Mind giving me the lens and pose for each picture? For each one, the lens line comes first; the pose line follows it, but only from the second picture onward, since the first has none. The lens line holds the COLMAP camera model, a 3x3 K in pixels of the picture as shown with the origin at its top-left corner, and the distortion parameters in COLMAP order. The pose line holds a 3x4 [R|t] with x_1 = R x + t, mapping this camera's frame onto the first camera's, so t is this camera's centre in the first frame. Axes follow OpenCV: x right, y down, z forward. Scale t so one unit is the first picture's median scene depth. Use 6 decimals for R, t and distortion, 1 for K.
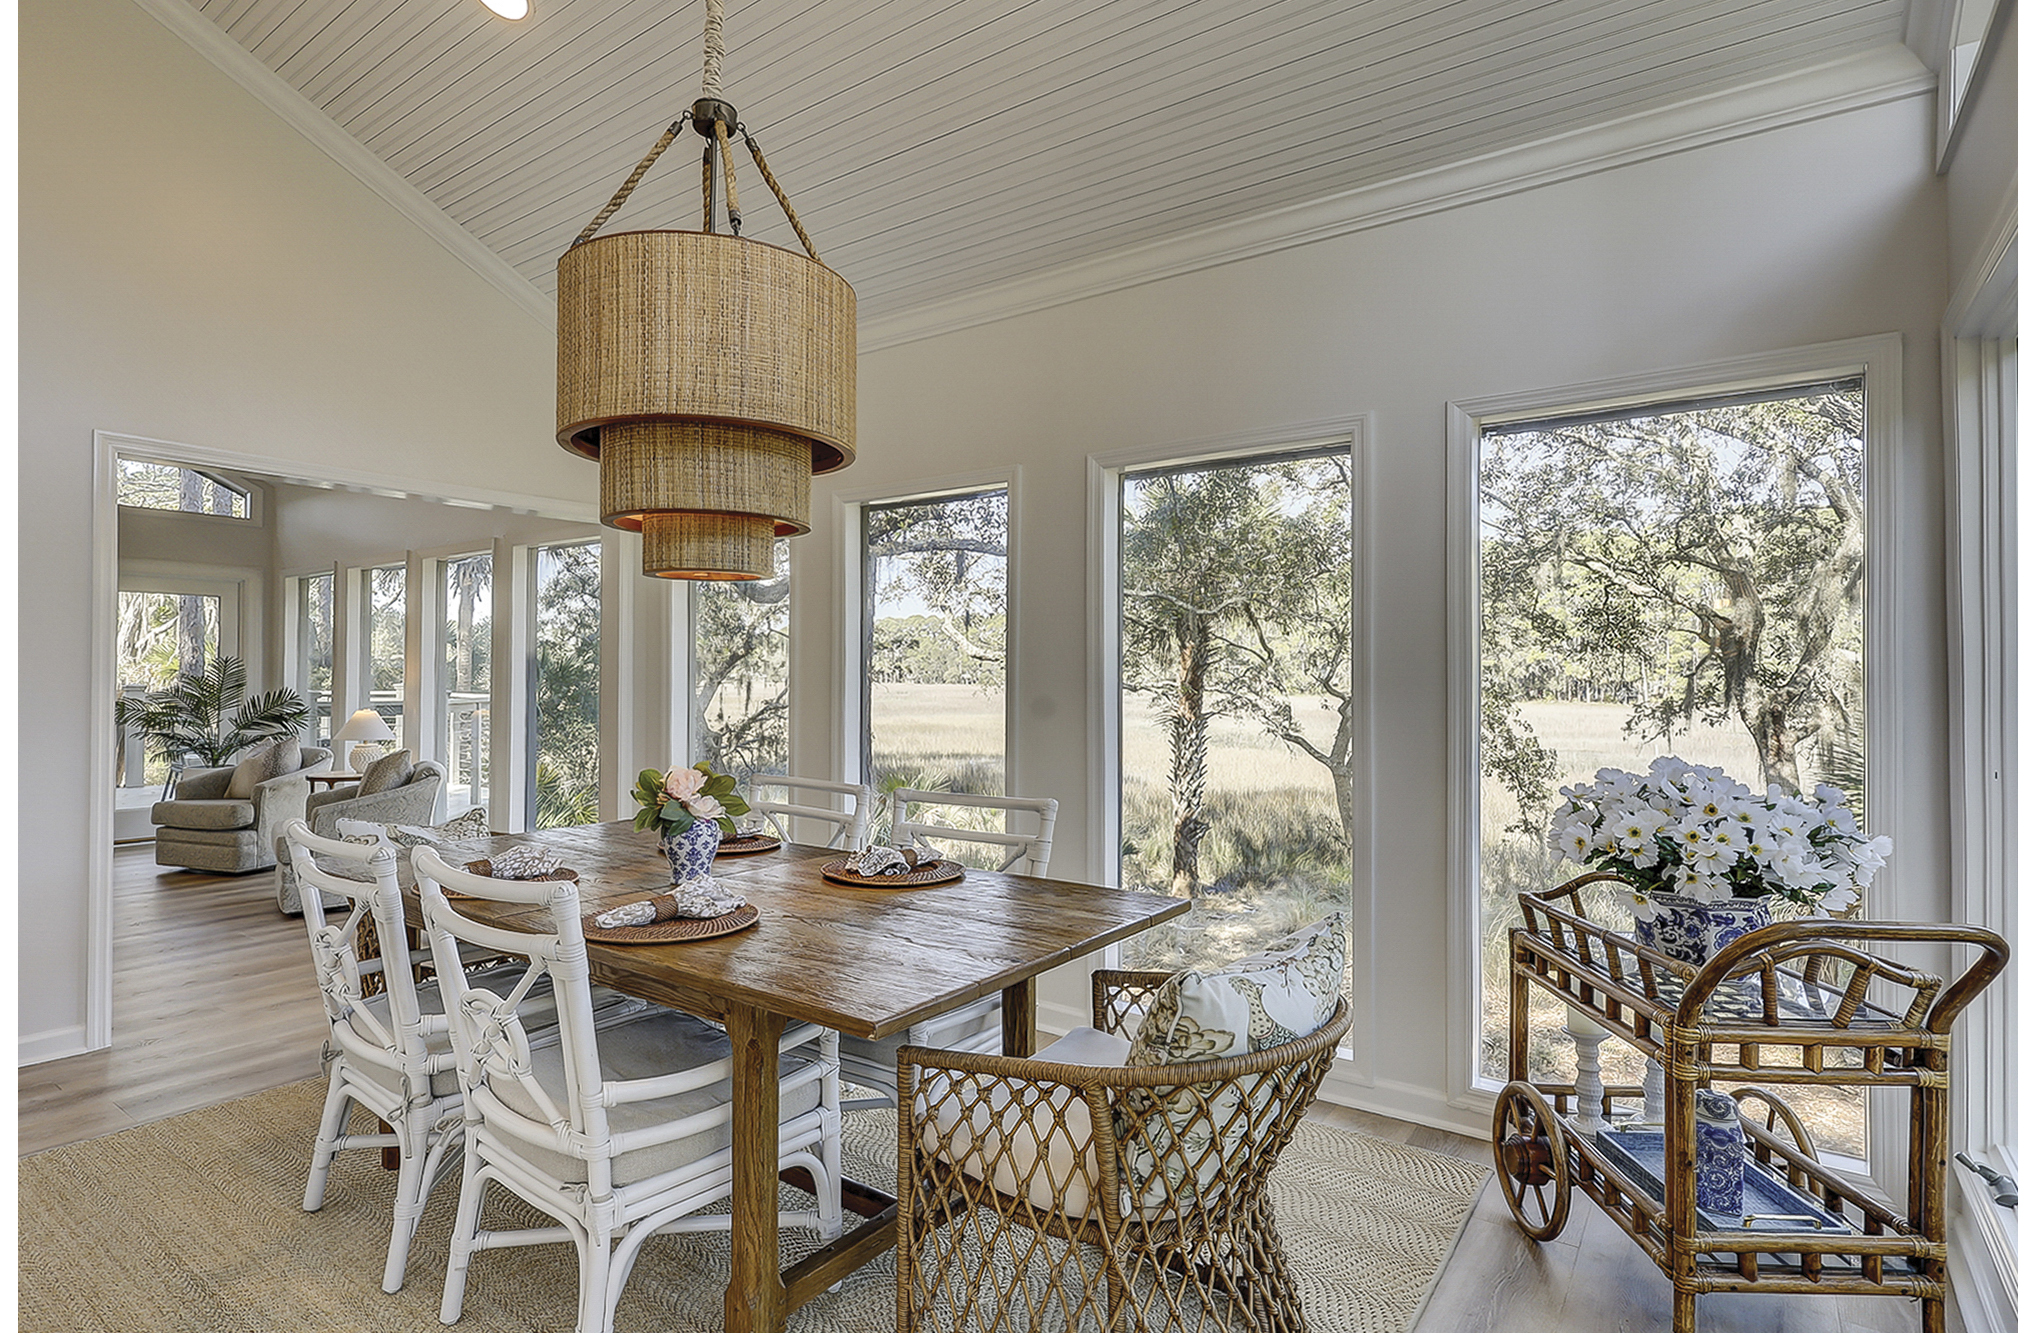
lens RADIAL K [[970.6, 0, 1019.5], [0, 970.6, 662.4], [0, 0, 1]] dist [-0.013103, 0.008988]
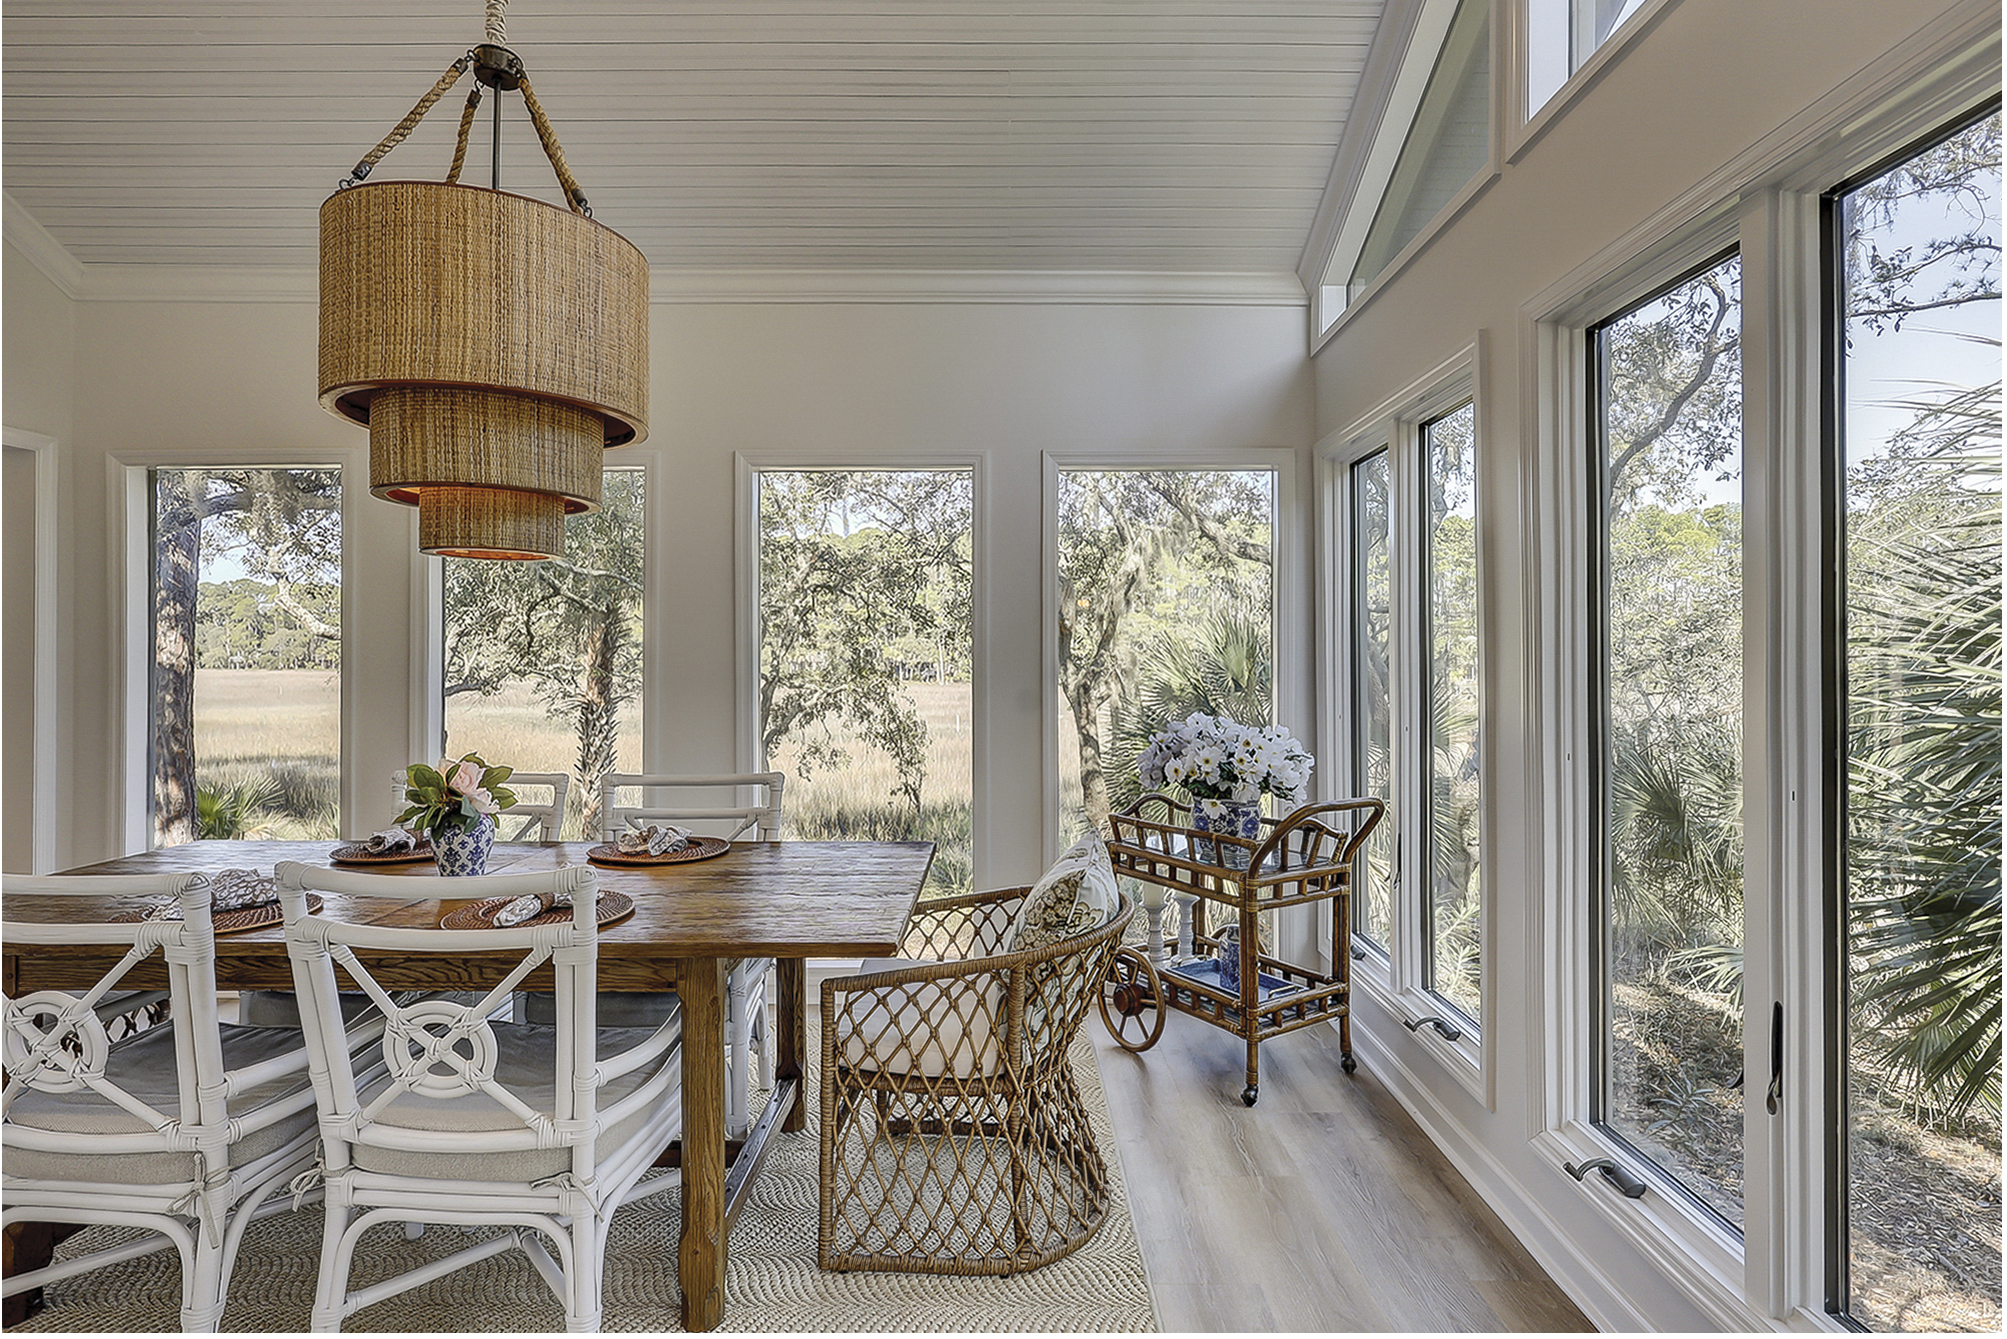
lens RADIAL K [[957.6, 0, 995.8], [0, 957.6, 646.5], [0, 0, 1]] dist [-0.000247, -0.000261]
pose [[0.818408, 0.004899, 0.574616, -0.520125], [-0.005312, 0.999985, -0.000960, -0.002330], [-0.574613, -0.002267, 0.818422, -0.046731]]
